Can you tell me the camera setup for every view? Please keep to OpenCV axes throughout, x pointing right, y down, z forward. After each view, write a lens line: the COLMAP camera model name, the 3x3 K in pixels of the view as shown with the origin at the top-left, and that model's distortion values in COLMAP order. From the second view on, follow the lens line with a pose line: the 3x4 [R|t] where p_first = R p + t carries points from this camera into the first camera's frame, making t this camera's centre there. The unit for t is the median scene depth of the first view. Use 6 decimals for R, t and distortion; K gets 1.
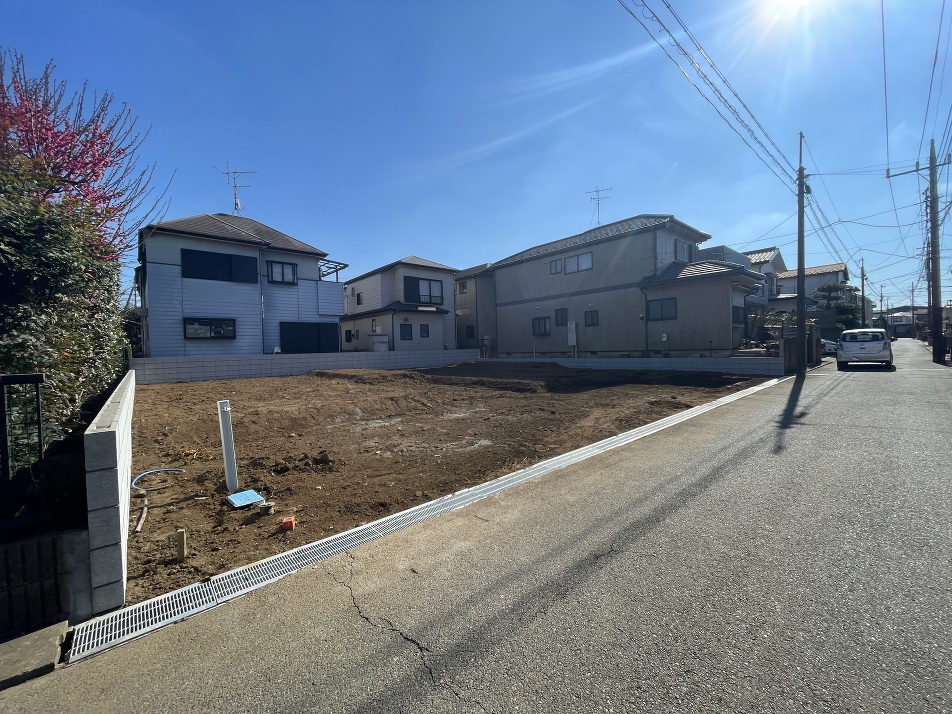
lens RADIAL K [[382.8, 0, 476.0], [0, 382.8, 357.0], [0, 0, 1]] dist [-0.005257, -0.000314]
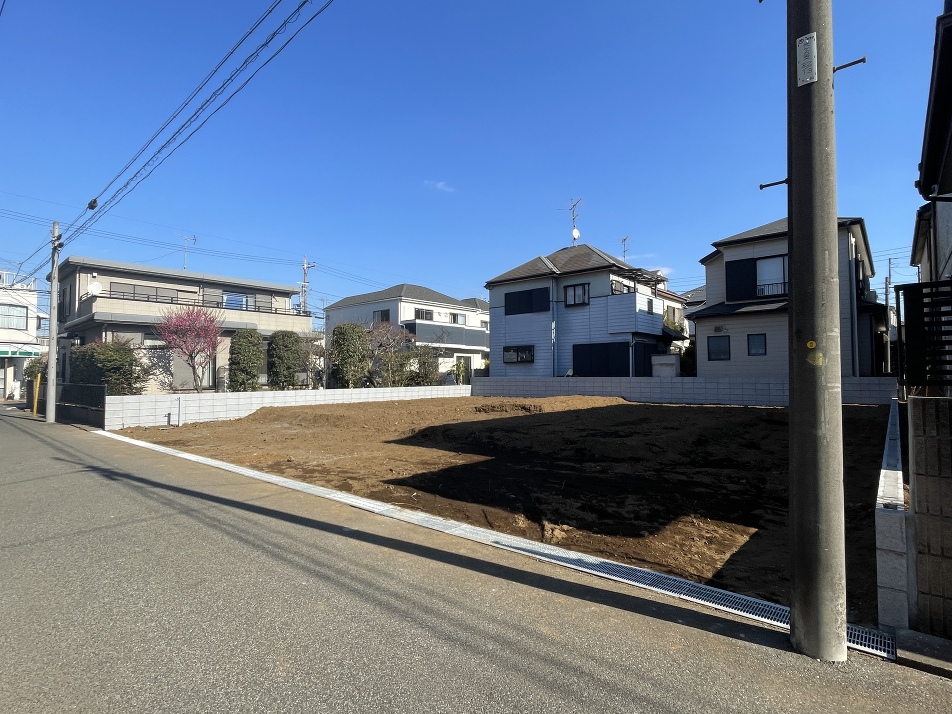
lens RADIAL K [[485.0, 0, 476.0], [0, 485.0, 357.0], [0, 0, 1]] dist [0.003023, 0.000075]
pose [[0.128909, -0.007882, -0.991625, 0.660725], [-0.017515, 0.999794, -0.010224, -0.038908], [0.991502, 0.018686, 0.128745, 0.542057]]
